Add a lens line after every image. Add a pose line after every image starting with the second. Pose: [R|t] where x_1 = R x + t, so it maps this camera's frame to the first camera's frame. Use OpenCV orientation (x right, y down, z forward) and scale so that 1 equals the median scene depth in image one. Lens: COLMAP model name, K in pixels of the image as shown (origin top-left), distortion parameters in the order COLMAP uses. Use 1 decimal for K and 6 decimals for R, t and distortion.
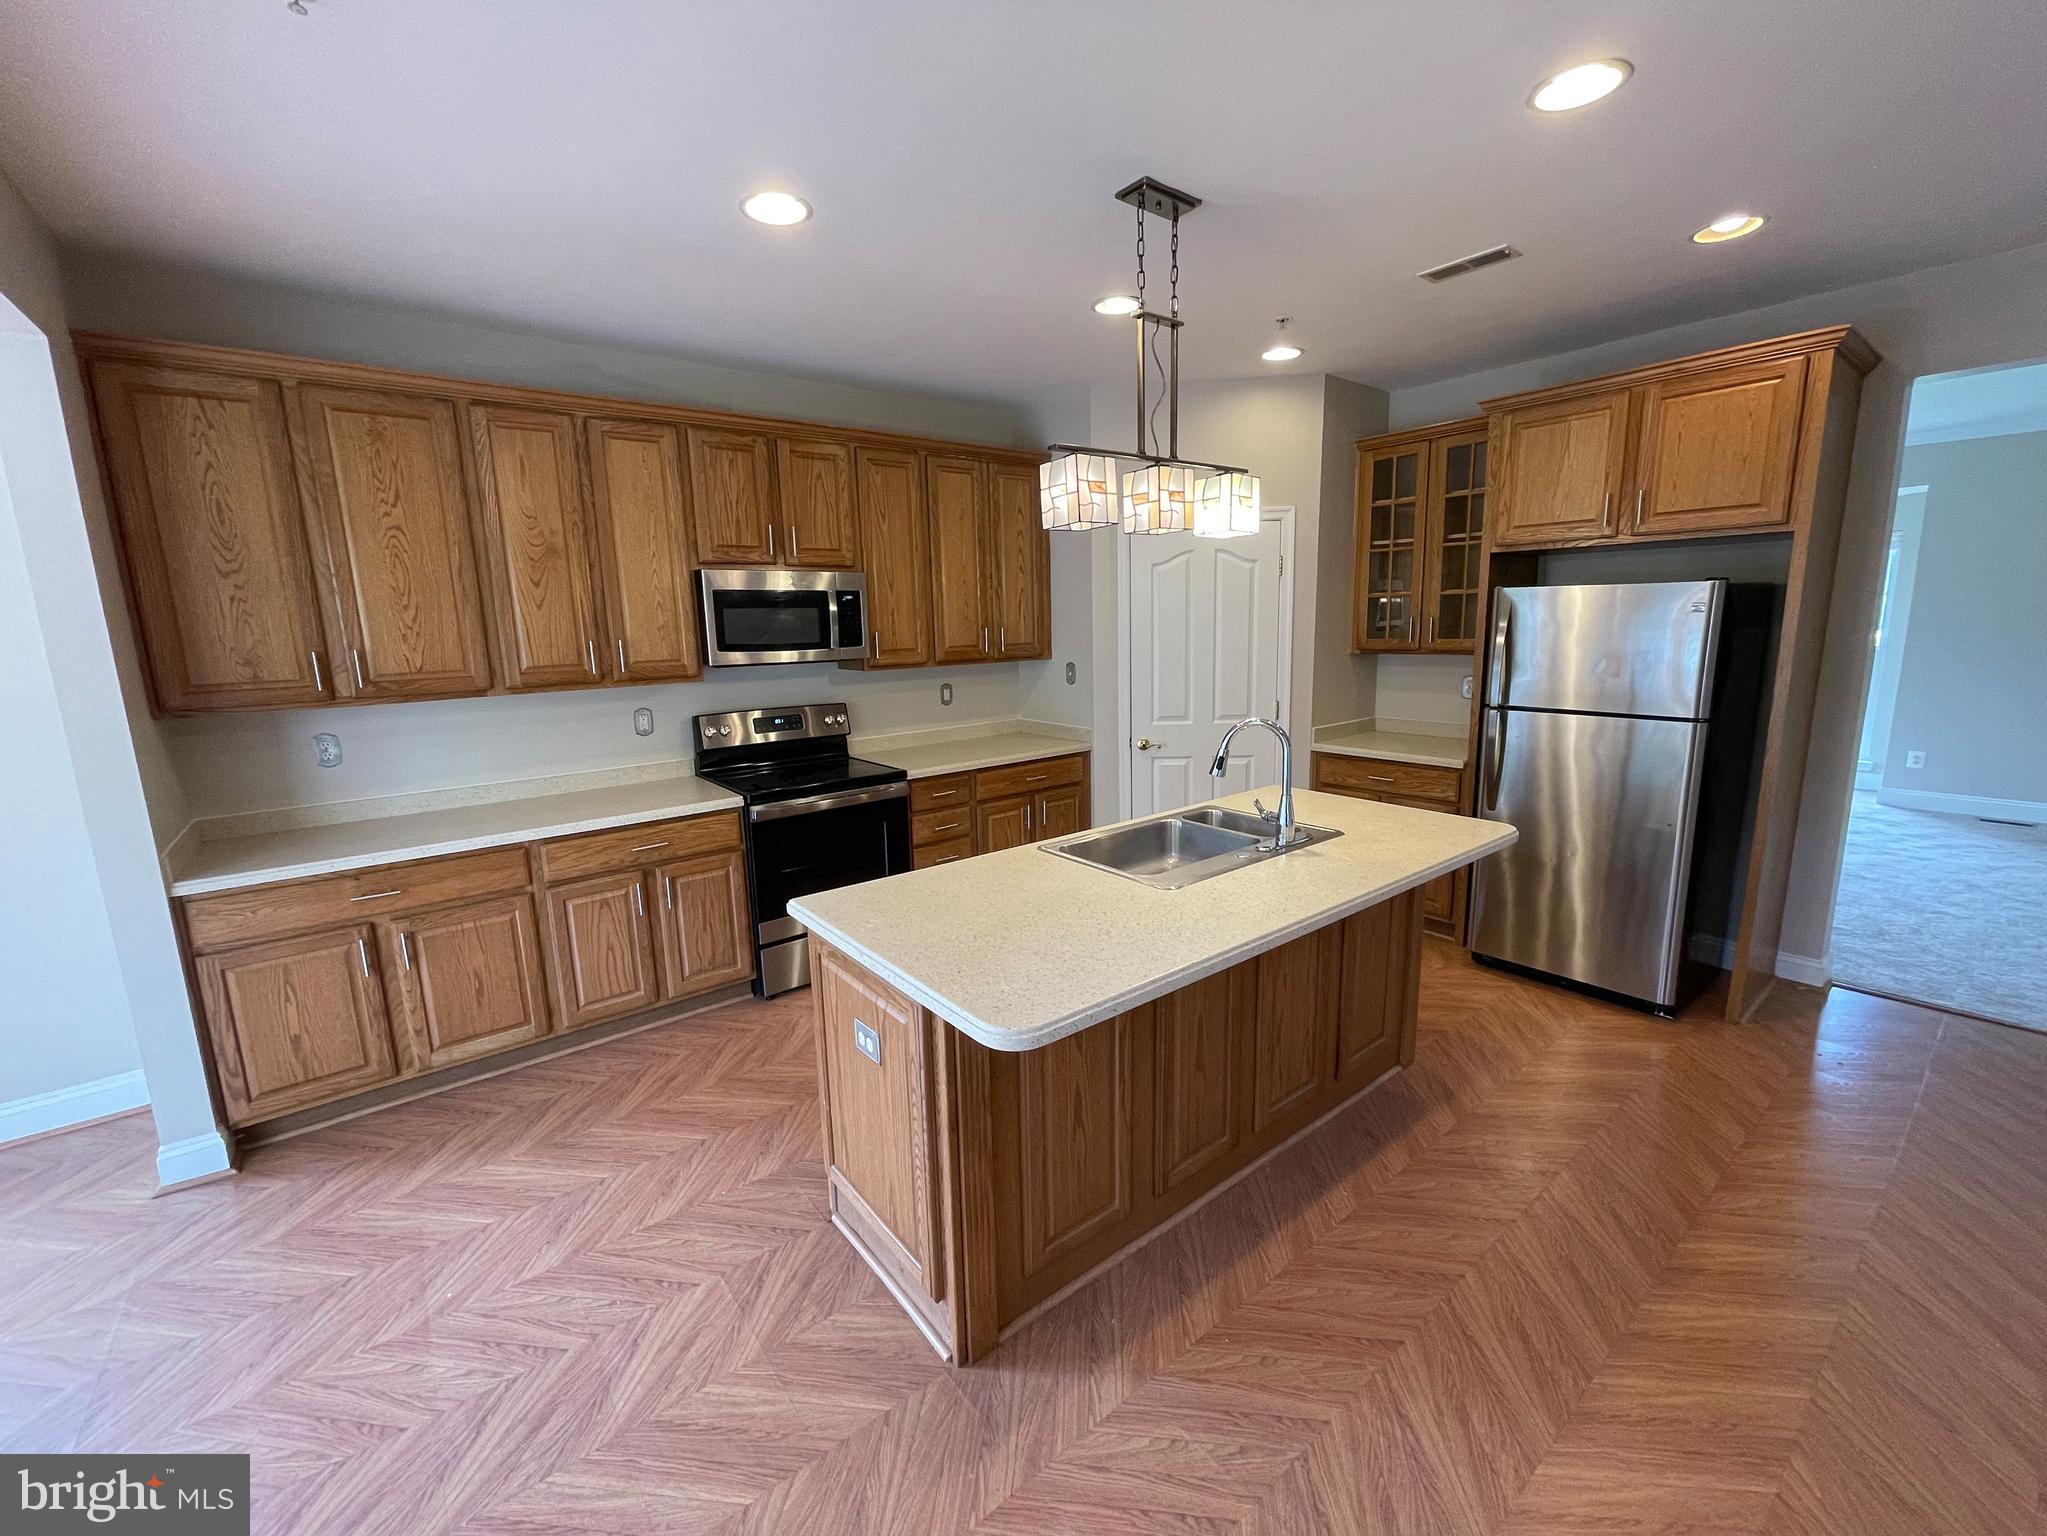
lens RADIAL K [[831.2, 0, 1015.6], [0, 831.2, 763.8], [0, 0, 1]] dist [-0.006578, 0.005326]
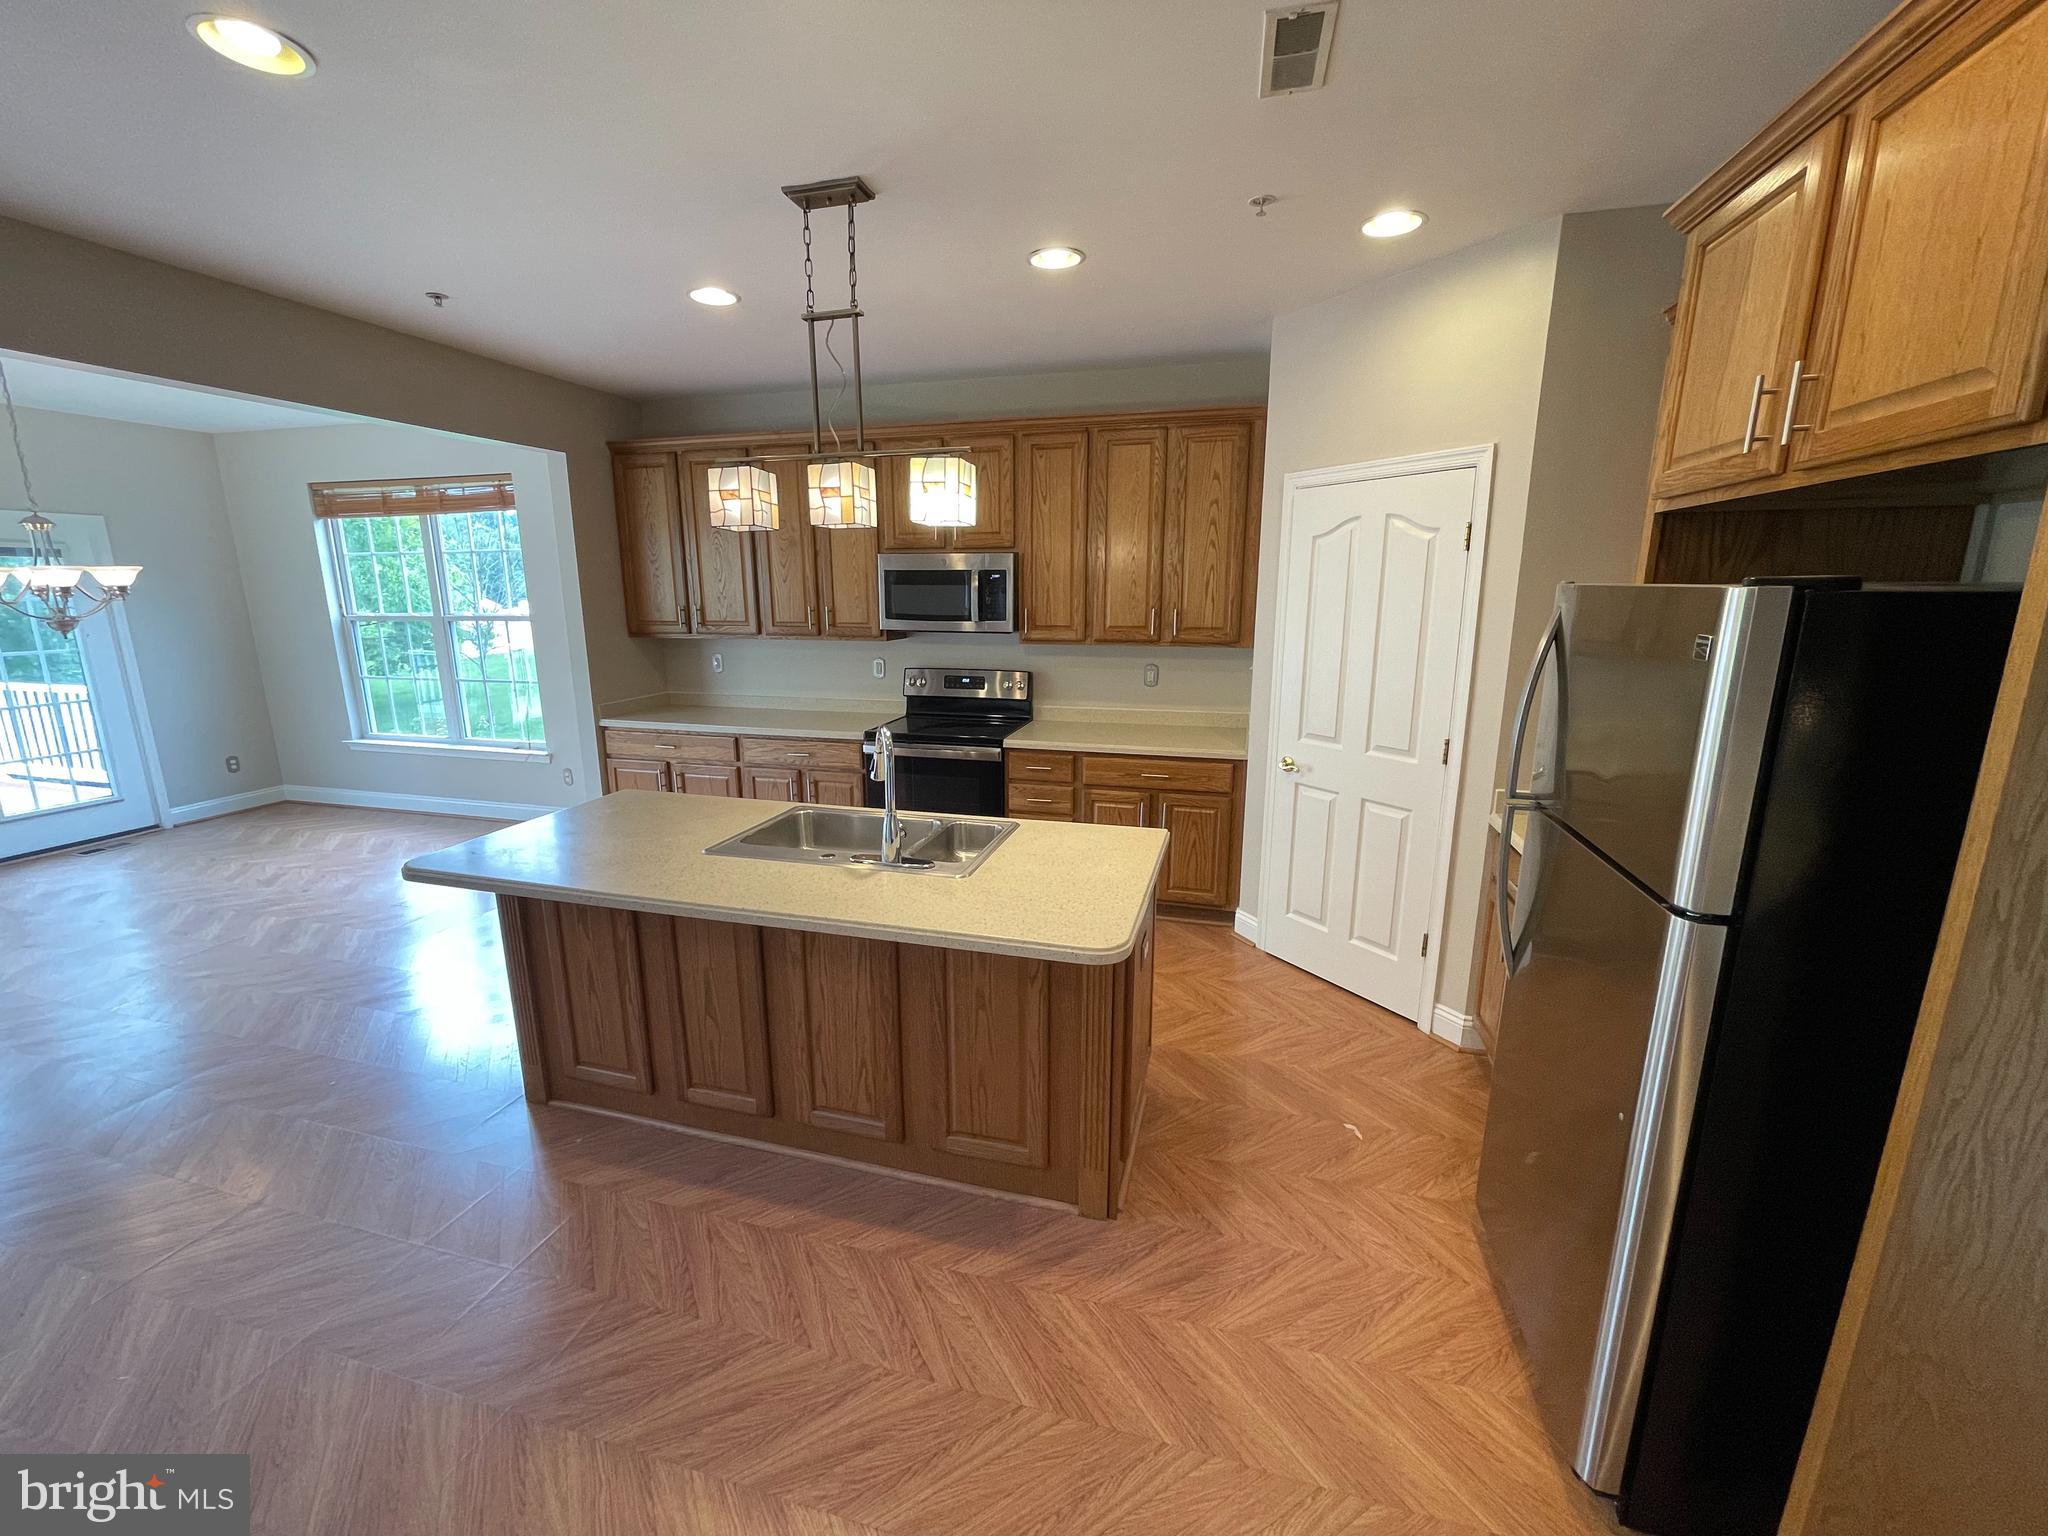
lens RADIAL K [[831.6, 0, 1016.1], [0, 831.6, 763.8], [0, 0, 1]] dist [-0.006578, 0.005326]
pose [[0.590796, 0.194875, -0.782933, 0.933121], [-0.154161, 0.979779, 0.127543, -0.128089], [0.791956, 0.045346, 0.608892, 0.457621]]
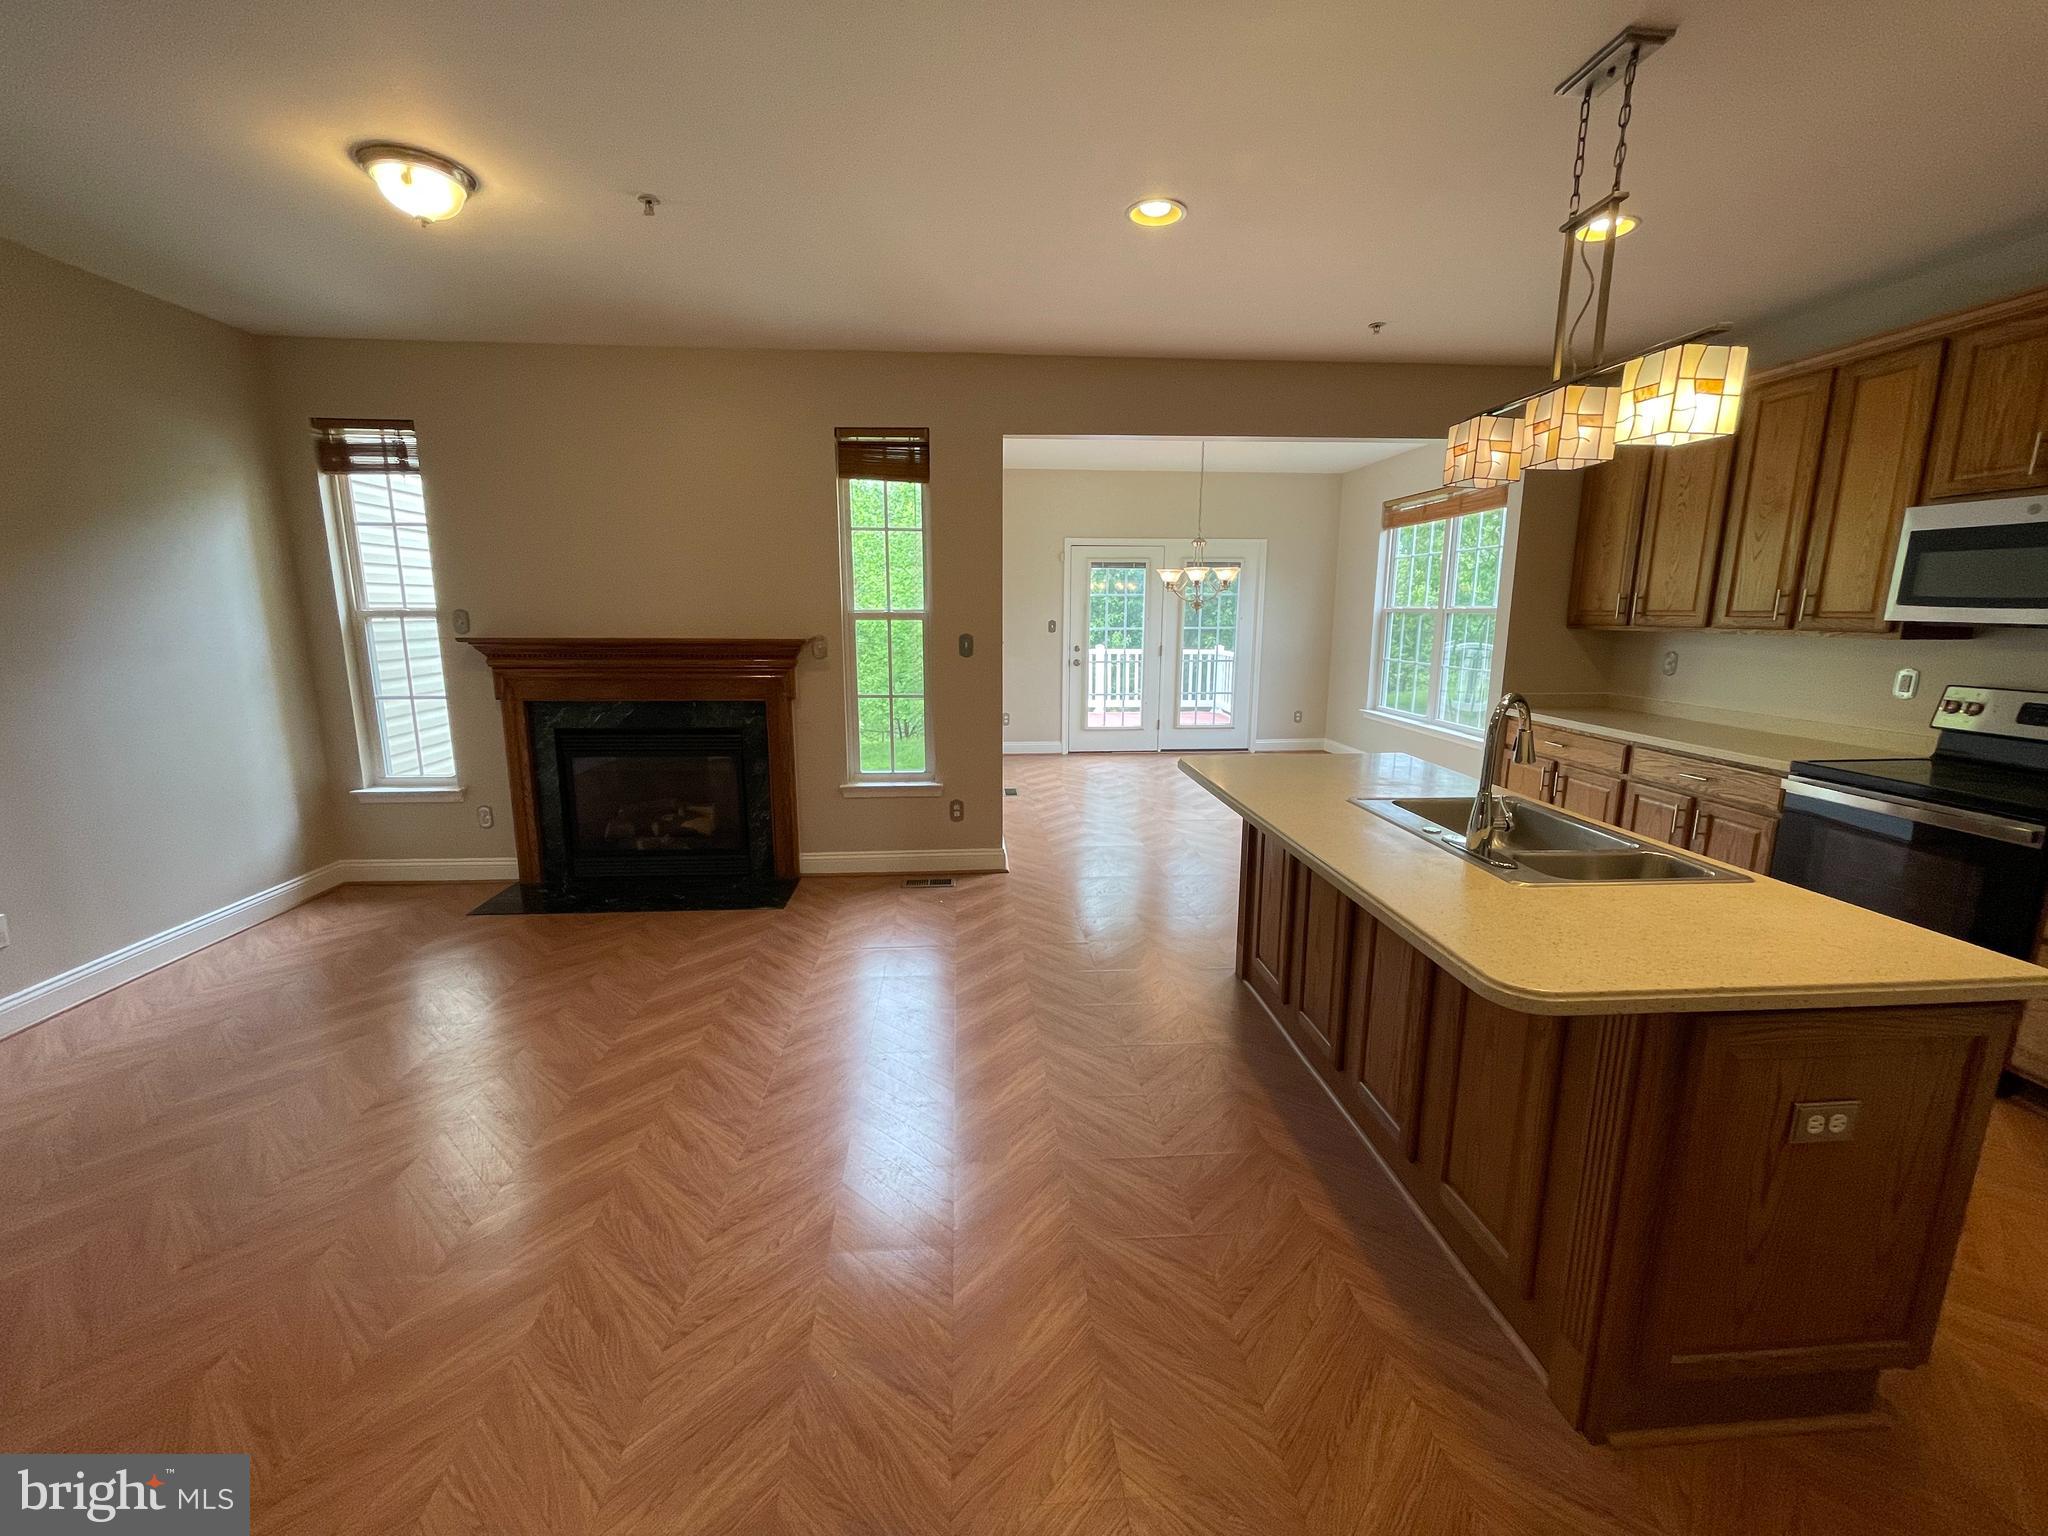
lens RADIAL K [[831.6, 0, 1016.1], [0, 831.6, 763.8], [0, 0, 1]] dist [-0.006578, 0.005326]
pose [[-0.561935, 0.181212, -0.807088, 1.009786], [-0.129670, 0.944348, 0.302313, -0.141387], [0.816955, 0.274535, -0.507164, 0.862291]]
